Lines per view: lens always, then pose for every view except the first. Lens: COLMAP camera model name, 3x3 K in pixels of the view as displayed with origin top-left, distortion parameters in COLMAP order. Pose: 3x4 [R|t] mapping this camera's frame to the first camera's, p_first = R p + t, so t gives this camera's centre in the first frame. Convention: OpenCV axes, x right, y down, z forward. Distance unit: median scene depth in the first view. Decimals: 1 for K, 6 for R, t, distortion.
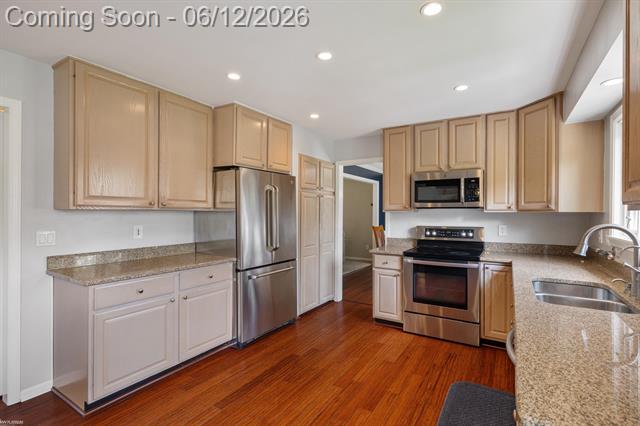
lens RADIAL K [[302.8, 0, 314.2], [0, 302.8, 216.2], [0, 0, 1]] dist [-0.003928, 0.000173]
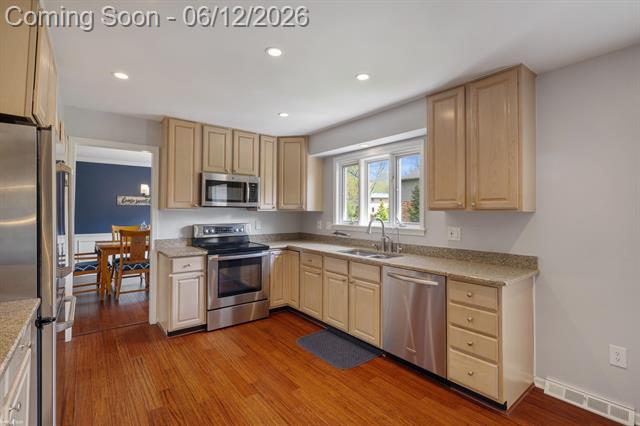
lens RADIAL K [[302.8, 0, 313.4], [0, 302.8, 207.9], [0, 0, 1]] dist [-0.003928, 0.000173]
pose [[0.340946, 0.012906, 0.939994, -0.542973], [0.009059, 0.999814, -0.017013, -0.002048], [-0.940039, 0.014316, 0.340766, 0.352417]]
